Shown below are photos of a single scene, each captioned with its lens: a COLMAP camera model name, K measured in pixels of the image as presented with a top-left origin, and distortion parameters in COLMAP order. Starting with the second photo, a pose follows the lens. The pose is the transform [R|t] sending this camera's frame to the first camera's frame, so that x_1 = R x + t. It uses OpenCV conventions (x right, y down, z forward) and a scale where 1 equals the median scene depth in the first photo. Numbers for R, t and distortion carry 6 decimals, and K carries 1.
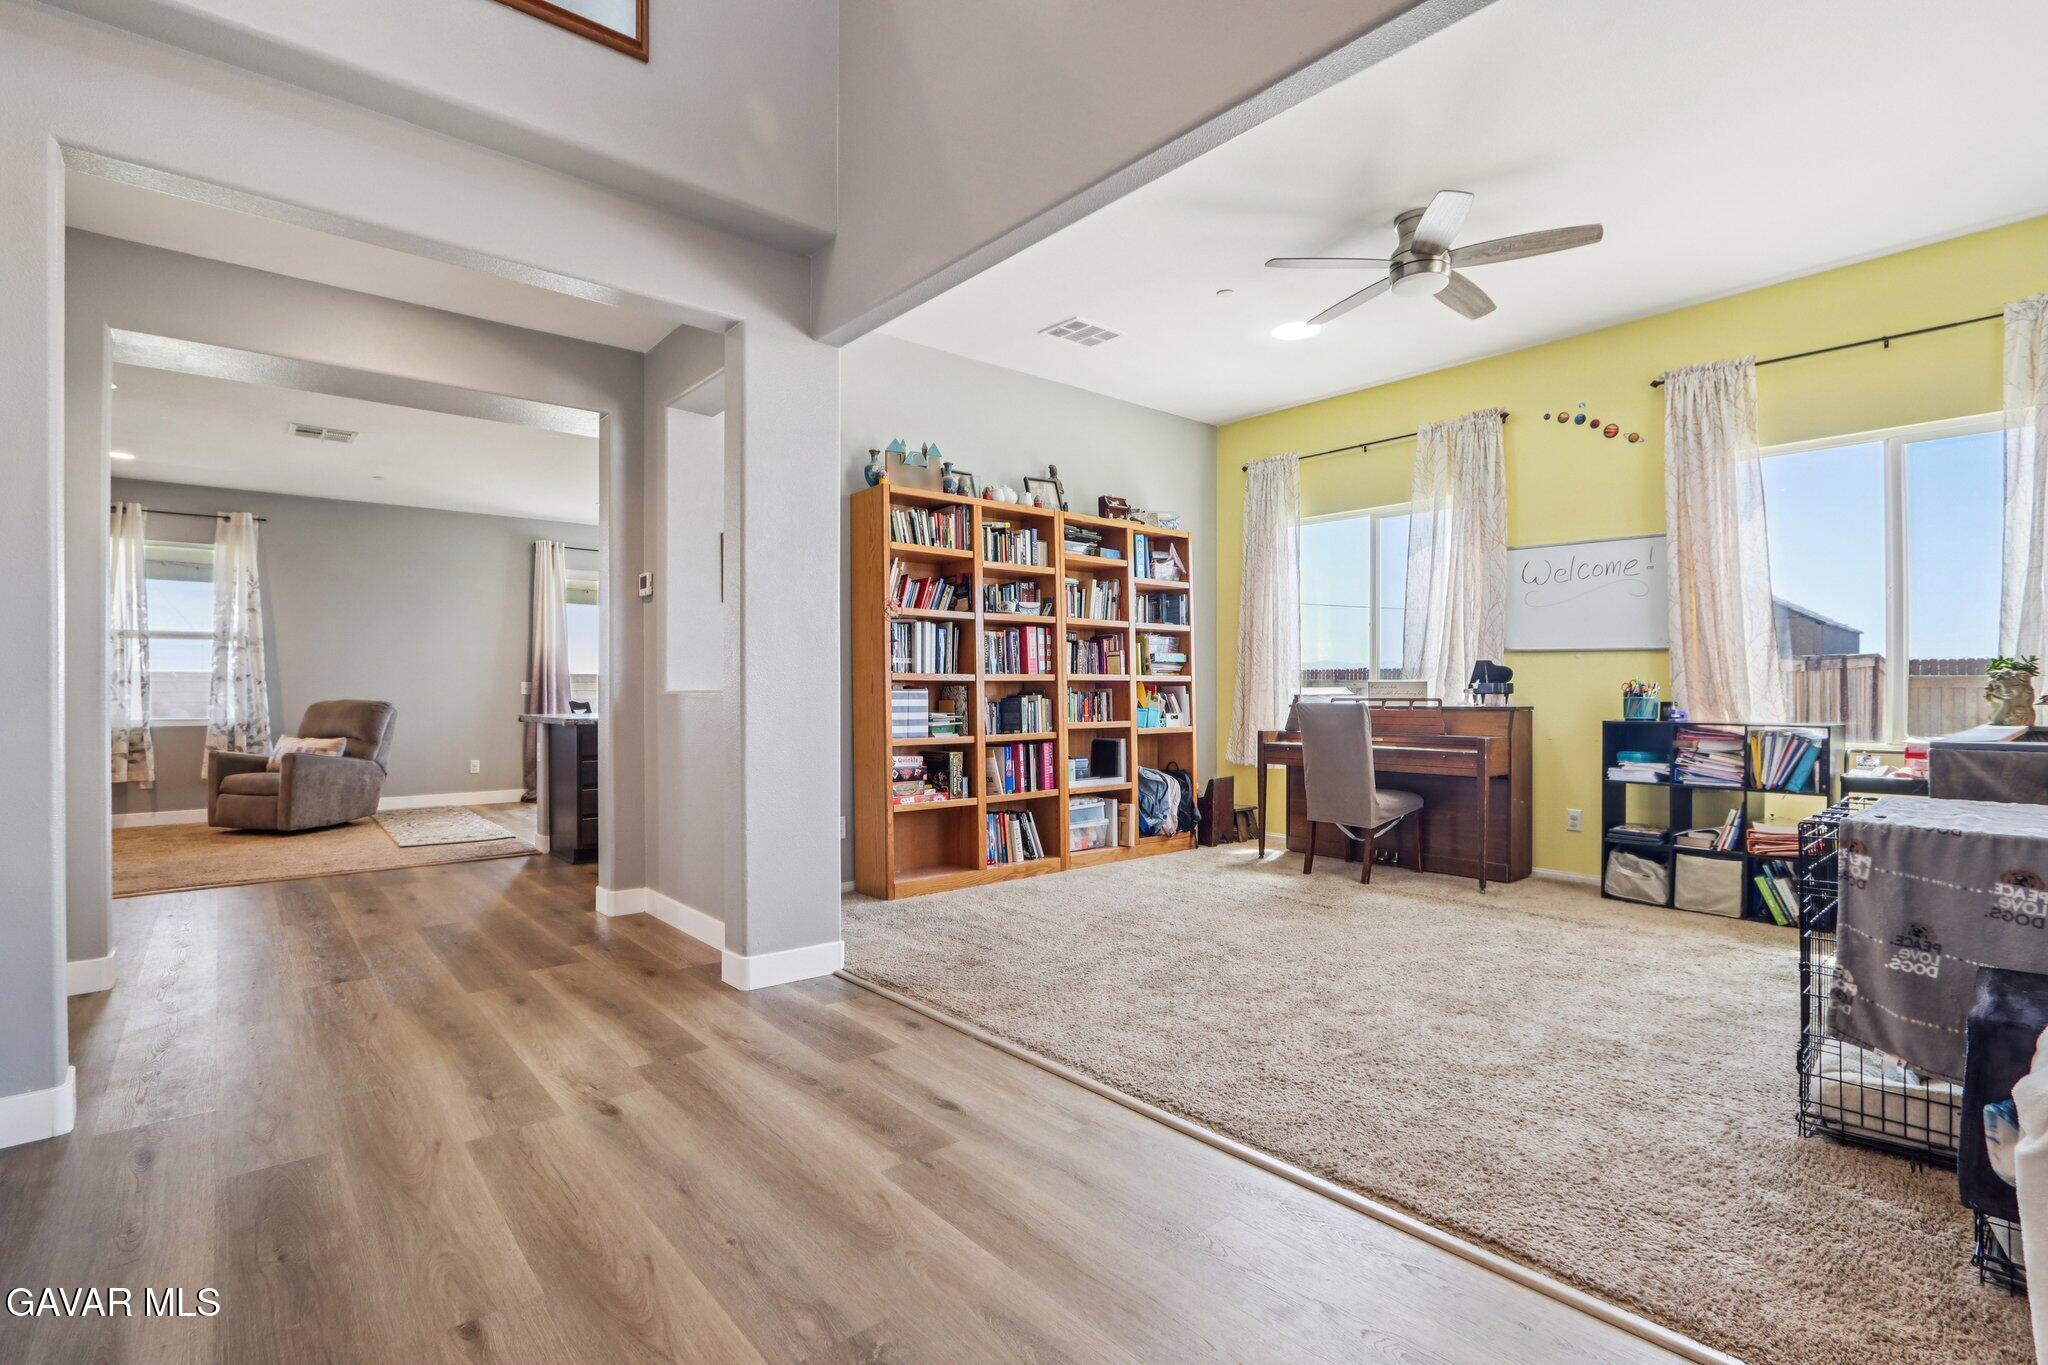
lens RADIAL K [[954.7, 0, 1018.6], [0, 954.7, 684.2], [0, 0, 1]] dist [-0.022223, 0.005127]
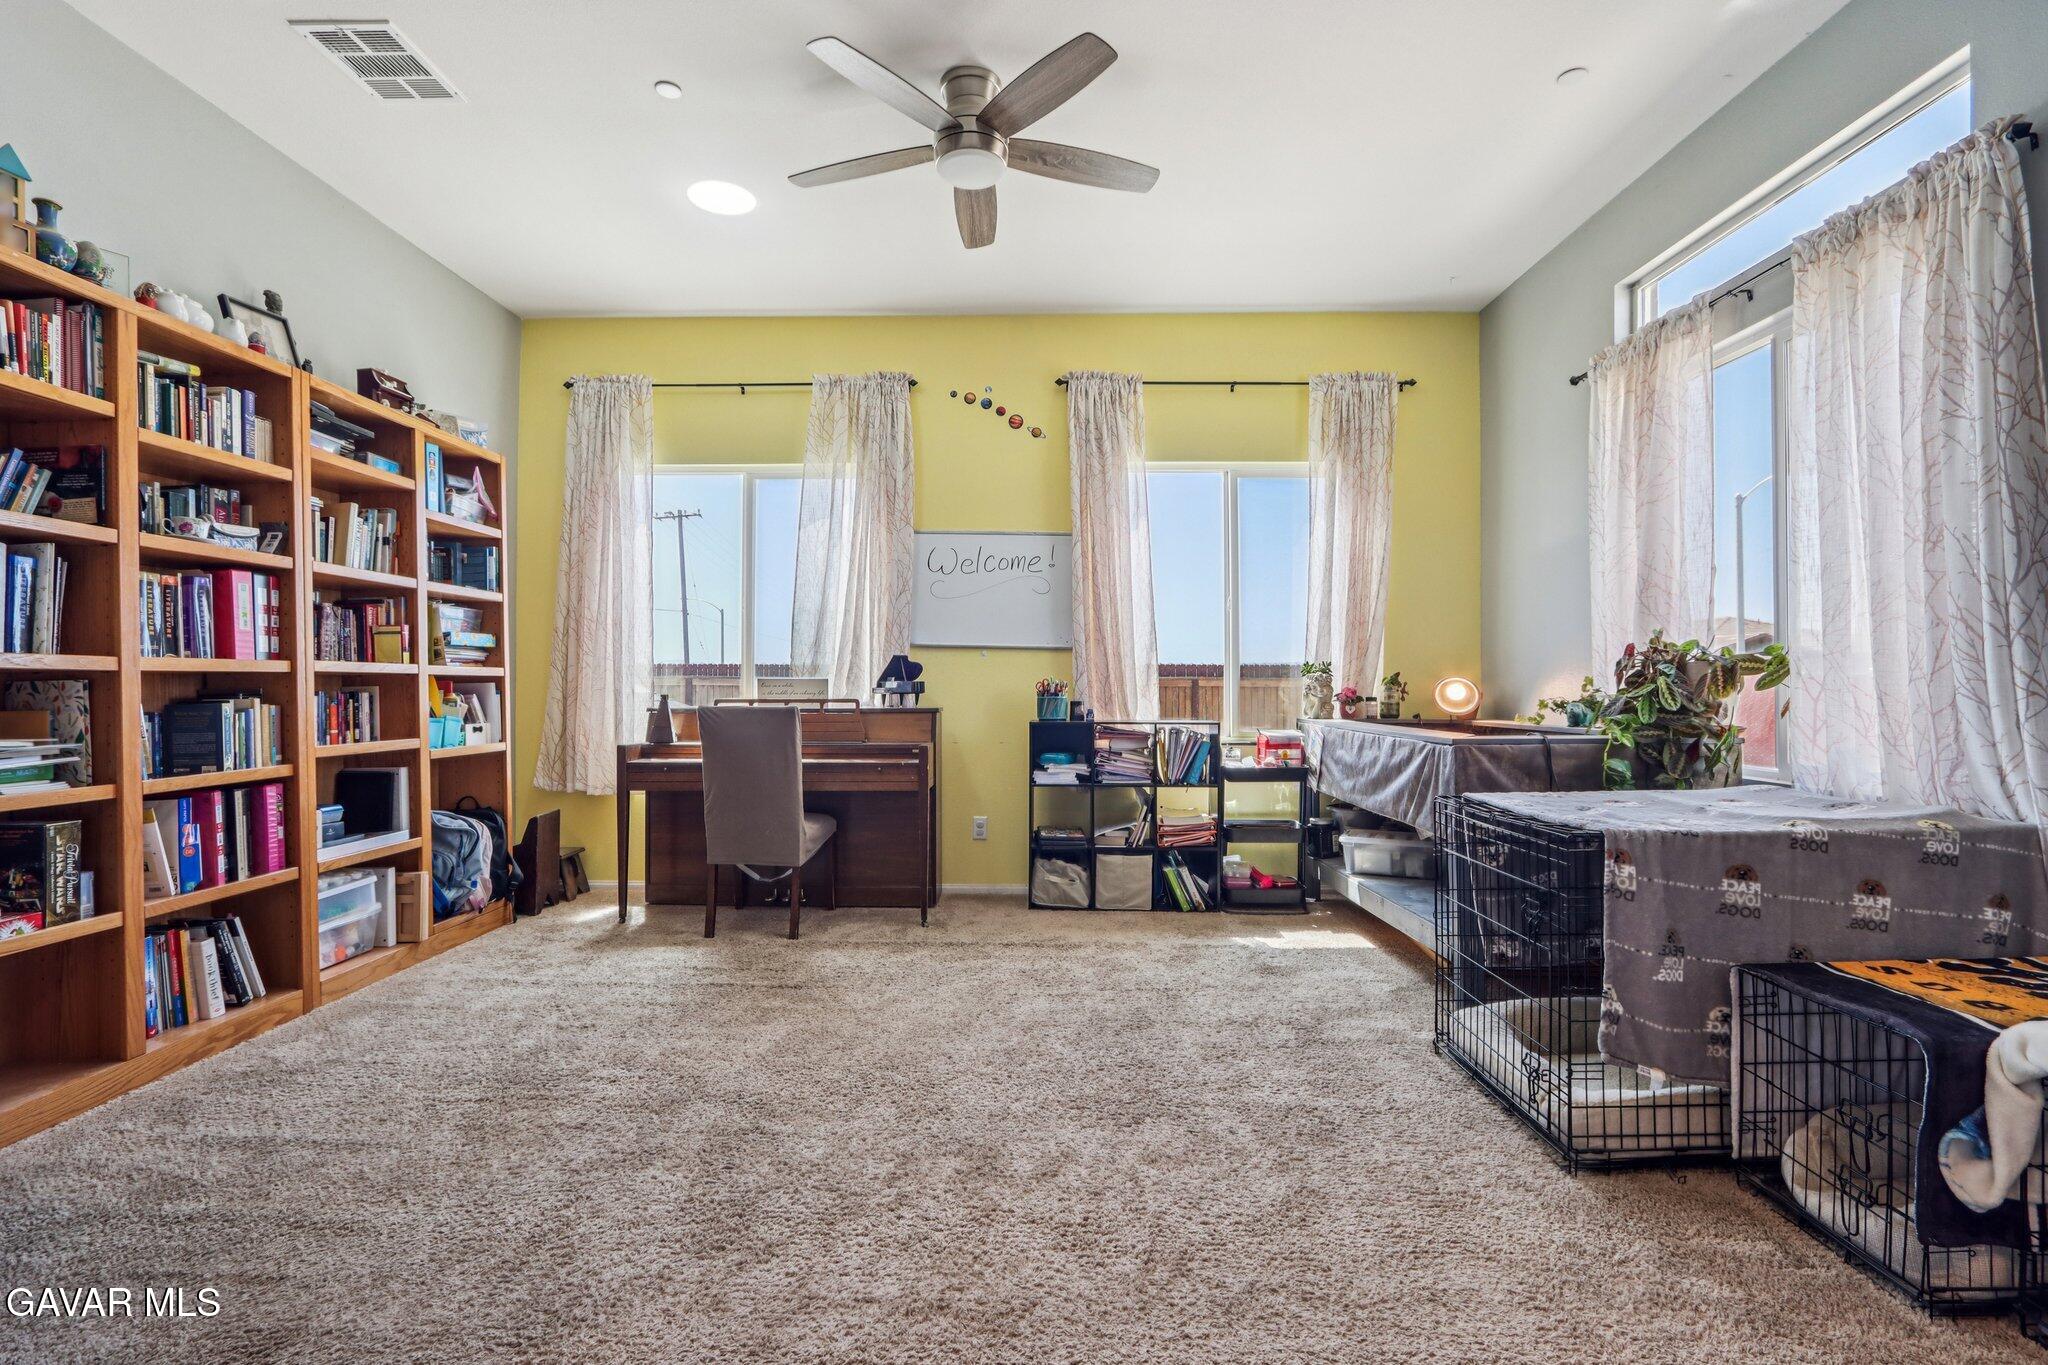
lens RADIAL K [[954.7, 0, 1014.6], [0, 954.7, 677.3], [0, 0, 1]] dist [-0.022223, 0.005127]
pose [[0.666127, 0.008893, 0.745785, -0.098272], [-0.005843, 0.999960, -0.006704, 0.000529], [-0.745815, 0.000108, 0.666153, 0.346119]]
